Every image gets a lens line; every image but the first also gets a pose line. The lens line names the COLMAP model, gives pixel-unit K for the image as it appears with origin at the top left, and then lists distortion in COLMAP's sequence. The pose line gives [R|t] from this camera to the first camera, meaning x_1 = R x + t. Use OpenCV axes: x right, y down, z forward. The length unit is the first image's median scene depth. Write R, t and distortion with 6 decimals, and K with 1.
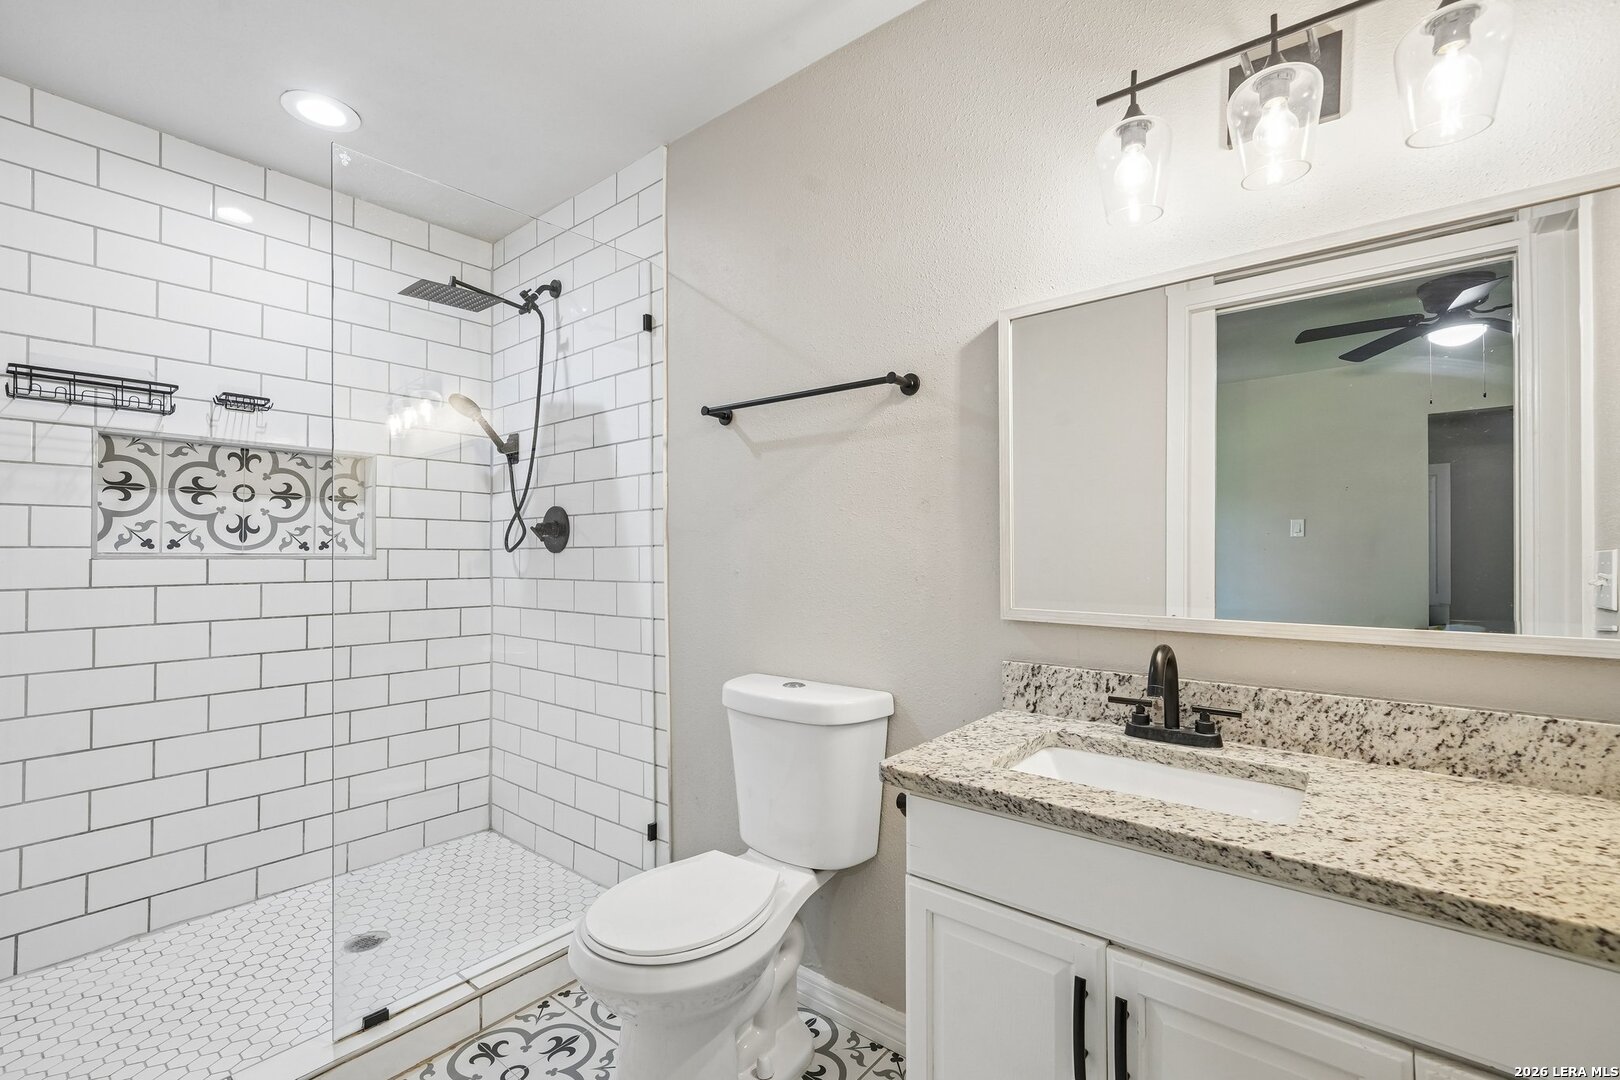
lens RADIAL K [[698.8, 0, 820.6], [0, 698.8, 543.3], [0, 0, 1]] dist [0.002524, 0.000357]
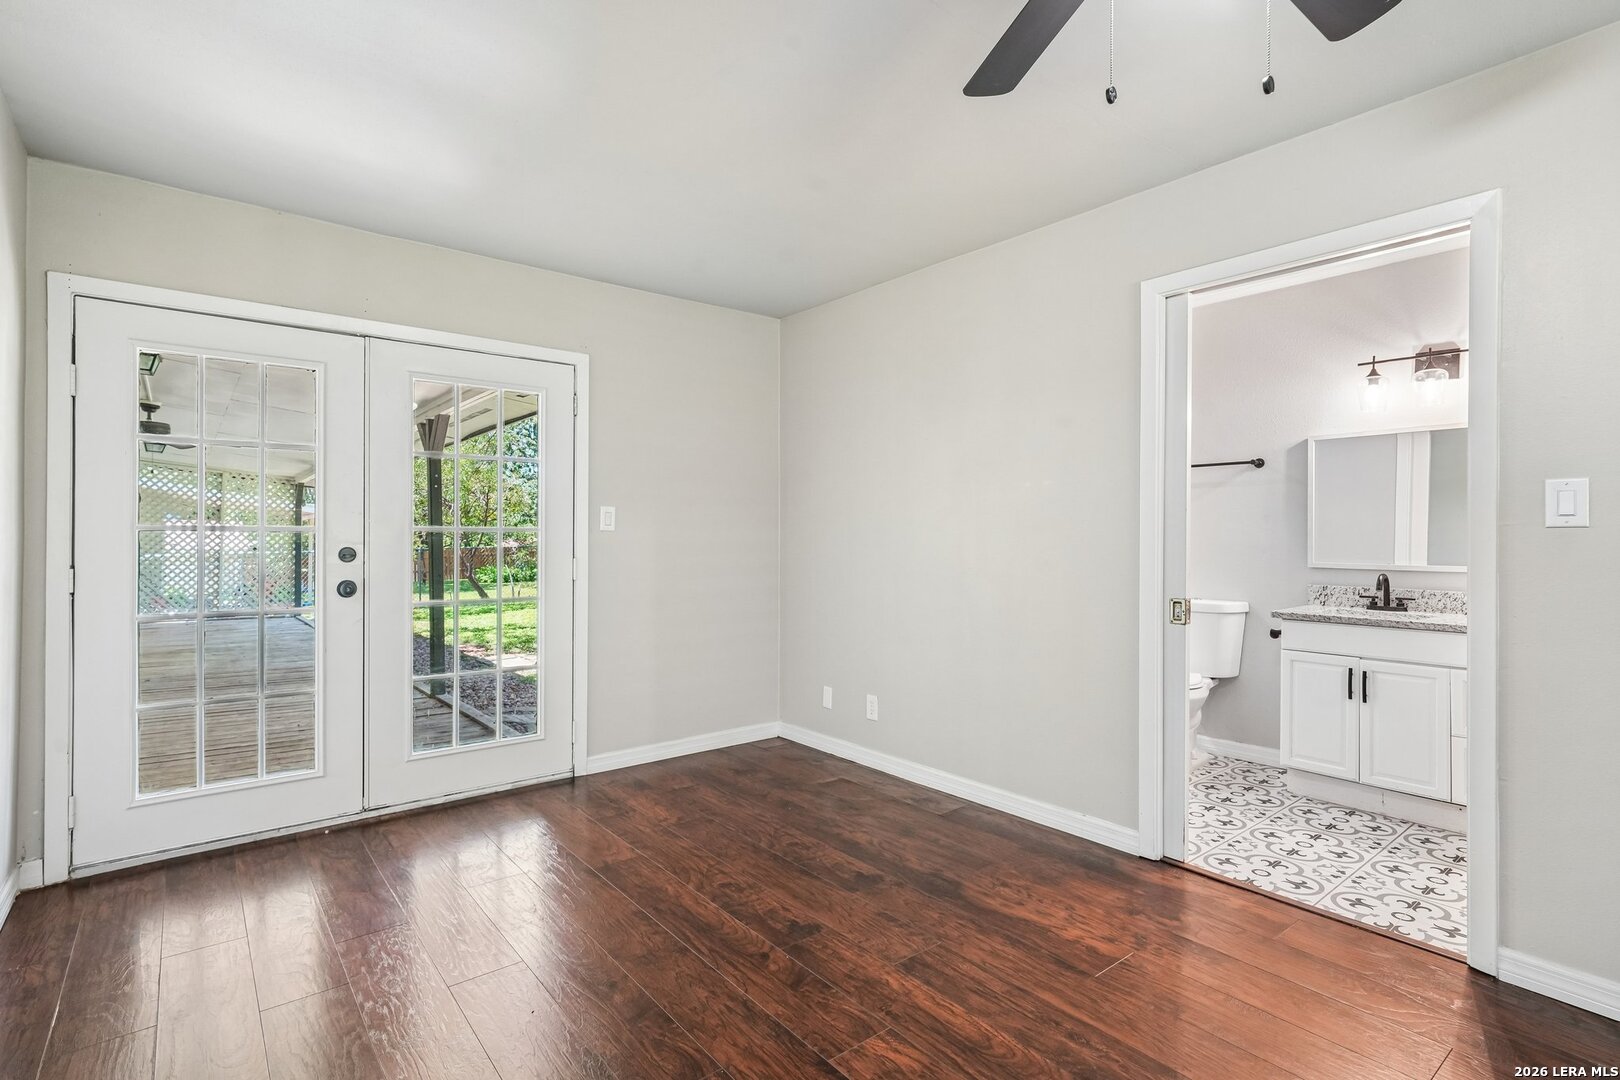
lens RADIAL K [[780.7, 0, 807.9], [0, 780.7, 537.6], [0, 0, 1]] dist [0.004883, 0.000331]
pose [[0.978186, 0.009932, -0.207495, -1.000917], [-0.007837, 0.999910, 0.010914, -0.007832], [0.207585, -0.009050, 0.978175, -2.287525]]
